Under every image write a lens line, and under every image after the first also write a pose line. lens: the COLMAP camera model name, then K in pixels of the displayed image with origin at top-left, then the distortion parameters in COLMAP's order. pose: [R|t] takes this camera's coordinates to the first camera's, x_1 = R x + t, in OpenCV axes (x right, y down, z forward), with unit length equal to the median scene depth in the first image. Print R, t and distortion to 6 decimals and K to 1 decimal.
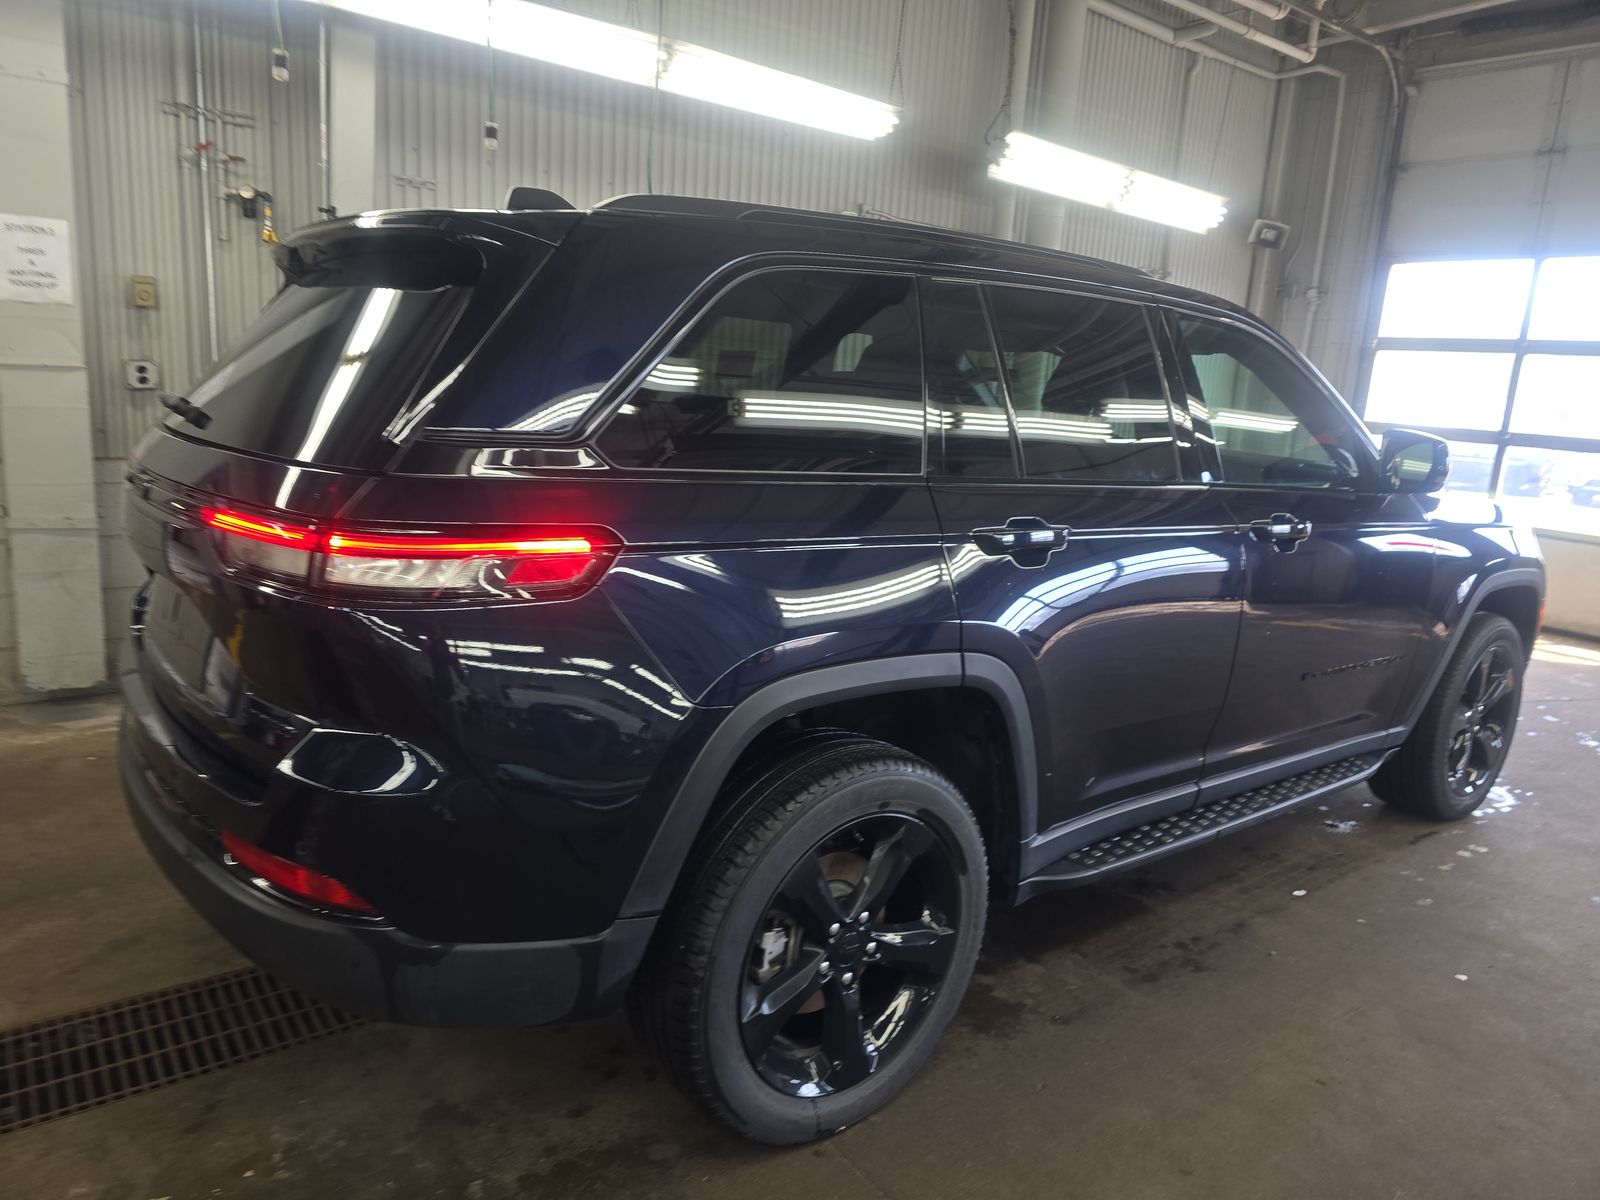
lens RADIAL K [[1061.3, 0, 800.0], [0, 1061.3, 600.0], [0, 0, 1]] dist [0.010093, -0.000186]
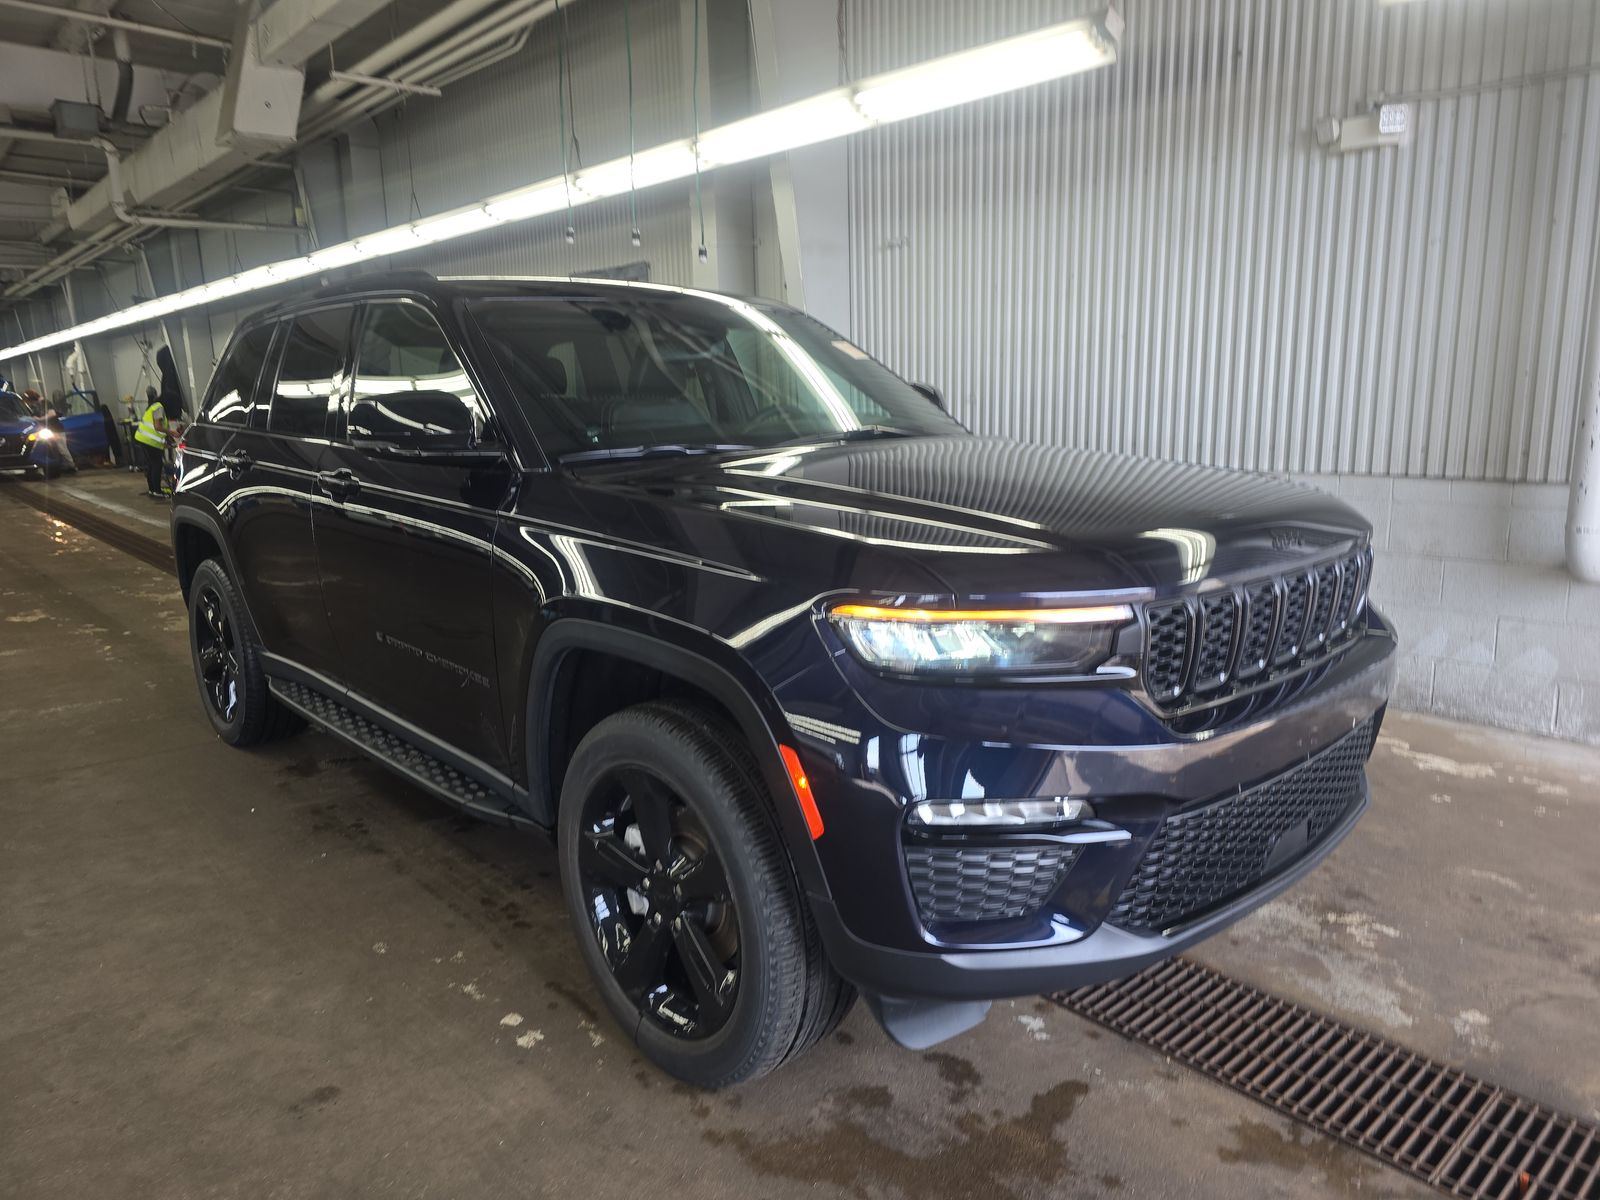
lens RADIAL K [[1074.3, 0, 800.0], [0, 1074.3, 600.0], [0, 0, 1]] dist [0.056629, 0.000234]
pose [[0.068202, 0.121288, -0.990272, 1.416456], [-0.169970, 0.979484, 0.108260, -0.132409], [0.983086, 0.160933, 0.087418, 1.198796]]
